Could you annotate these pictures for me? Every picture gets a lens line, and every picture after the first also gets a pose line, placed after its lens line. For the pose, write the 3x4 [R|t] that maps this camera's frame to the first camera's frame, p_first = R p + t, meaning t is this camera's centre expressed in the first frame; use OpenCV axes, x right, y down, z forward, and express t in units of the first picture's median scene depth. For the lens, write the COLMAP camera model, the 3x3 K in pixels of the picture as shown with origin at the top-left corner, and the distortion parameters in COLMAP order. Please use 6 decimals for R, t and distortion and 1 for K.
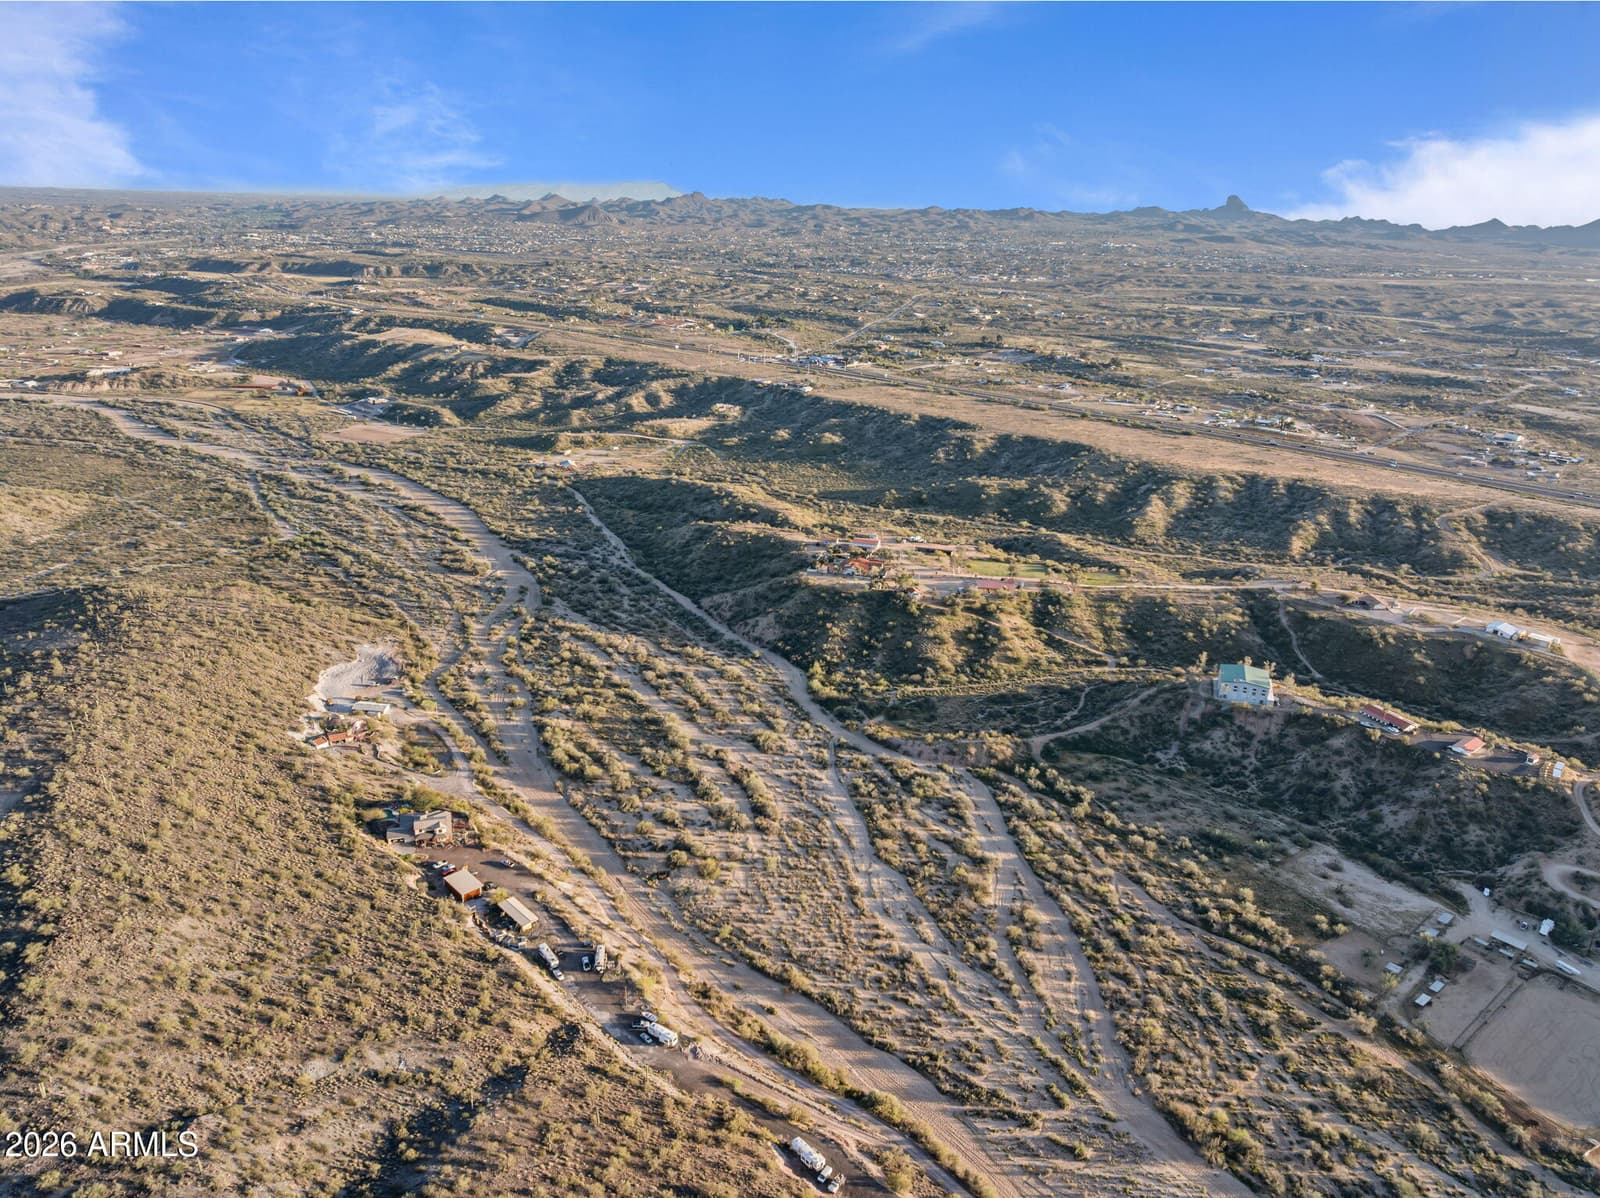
lens RADIAL K [[1122.0, 0, 800.0], [0, 1122.0, 599.0], [0, 0, 1]] dist [-0.039420, 0.001513]
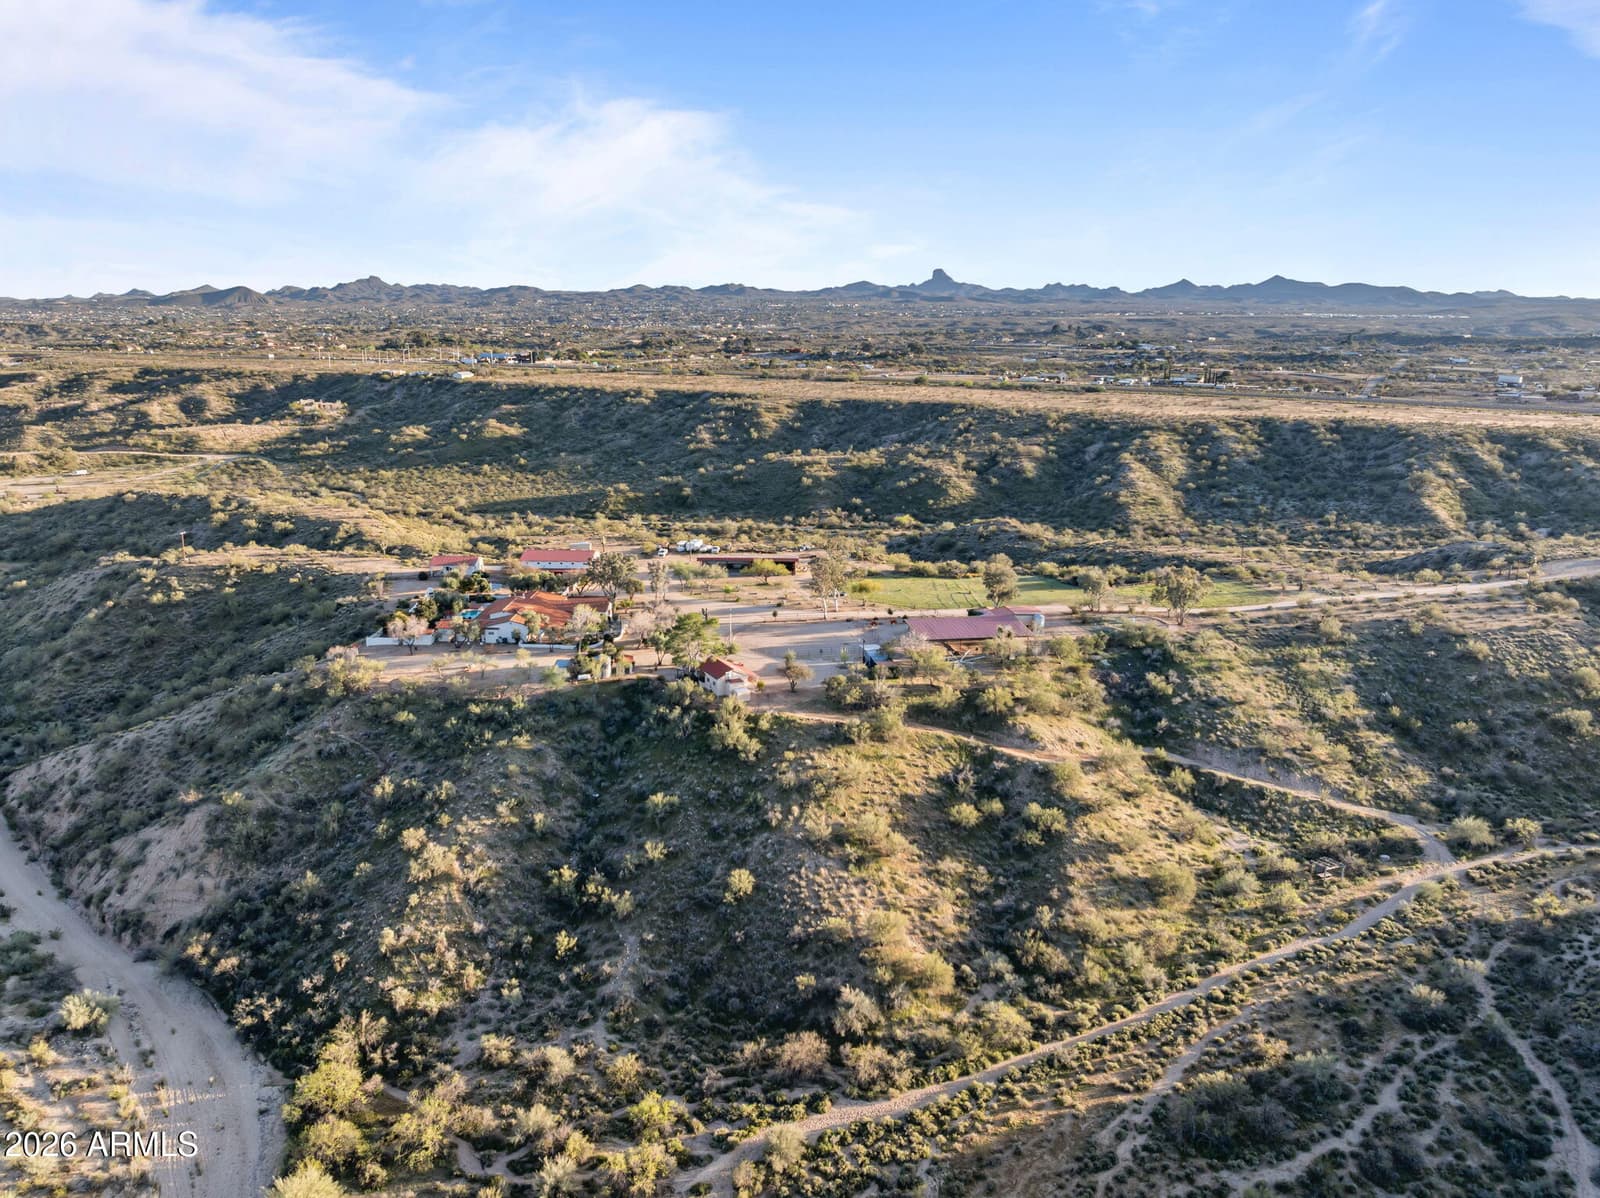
lens RADIAL K [[1165.9, 0, 800.0], [0, 1165.9, 599.0], [0, 0, 1]] dist [-0.034154, -0.010975]
pose [[0.969477, -0.085335, 0.229851, 0.047736], [0.105748, 0.991330, -0.077987, -0.000001], [-0.221203, 0.099913, 0.970096, 0.634285]]
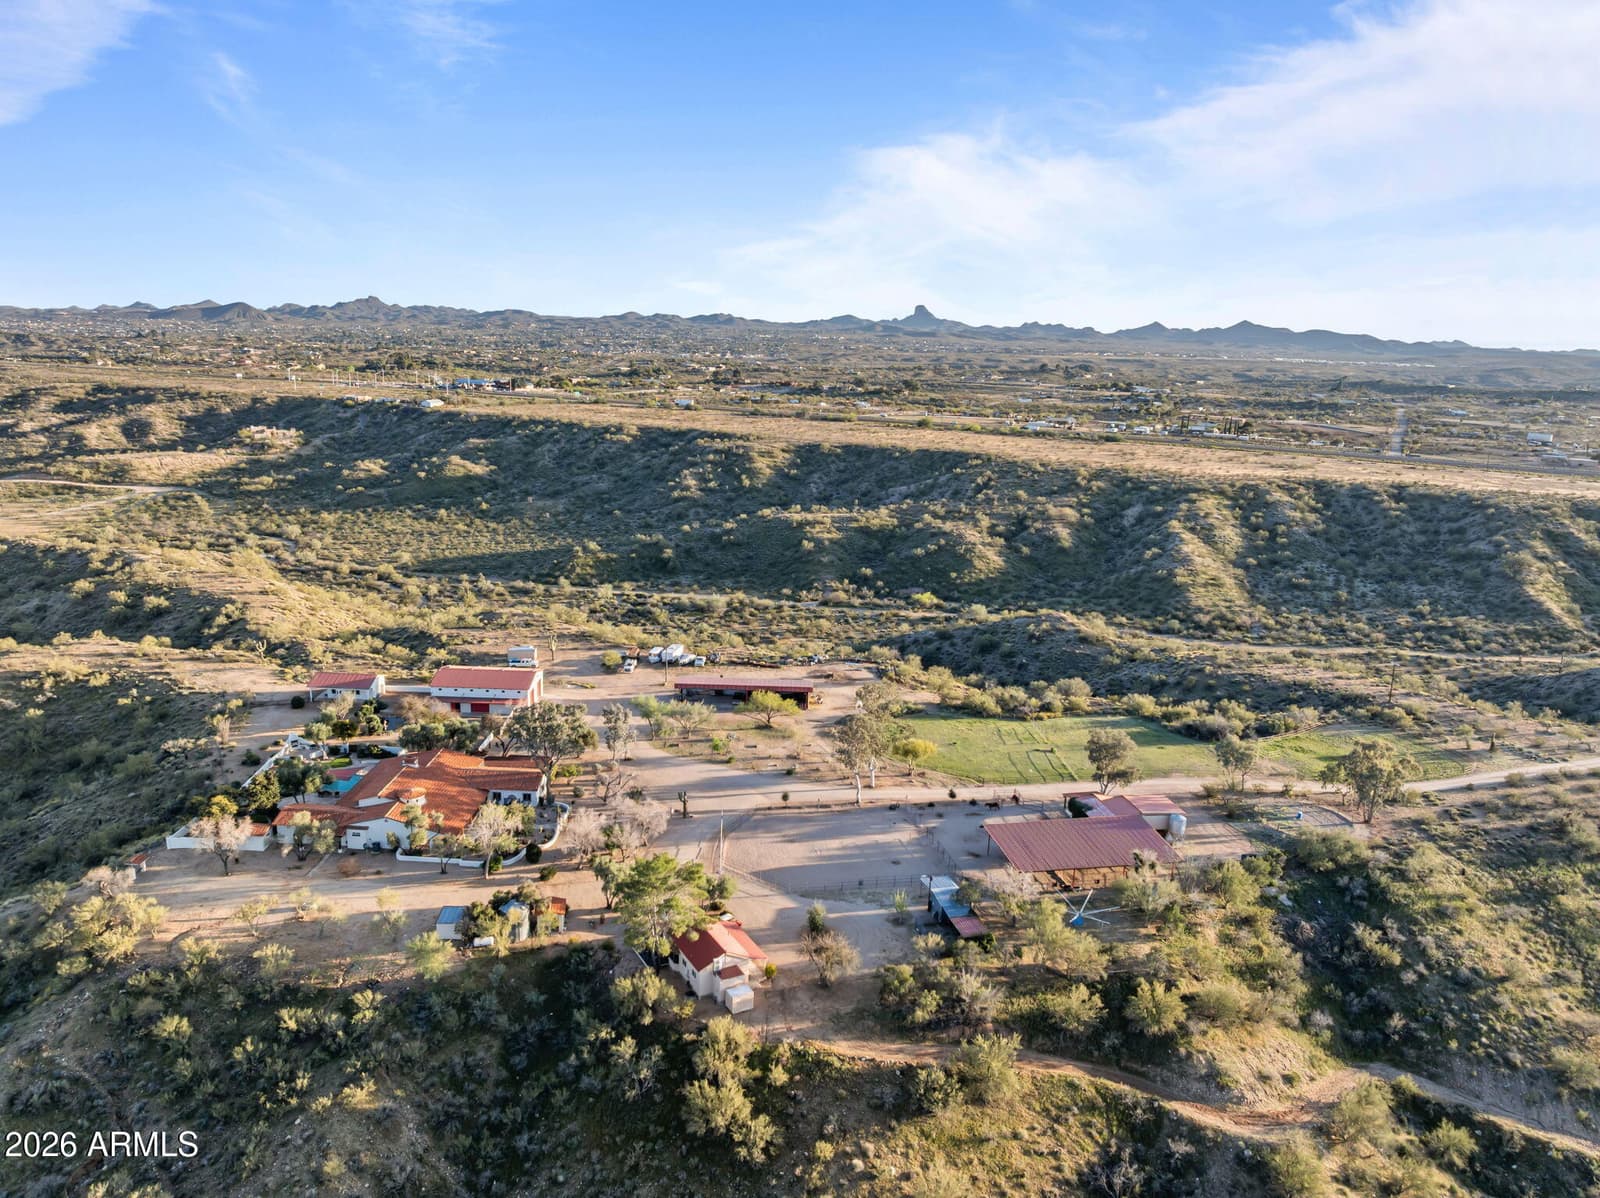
lens RADIAL K [[1122.0, 0, 800.0], [0, 1122.0, 599.0], [0, 0, 1]] dist [-0.039420, 0.001513]
pose [[0.966732, -0.057894, 0.249155, 0.067124], [0.083369, 0.992176, -0.092935, -0.039759], [-0.241825, 0.110615, 0.963994, 0.741913]]
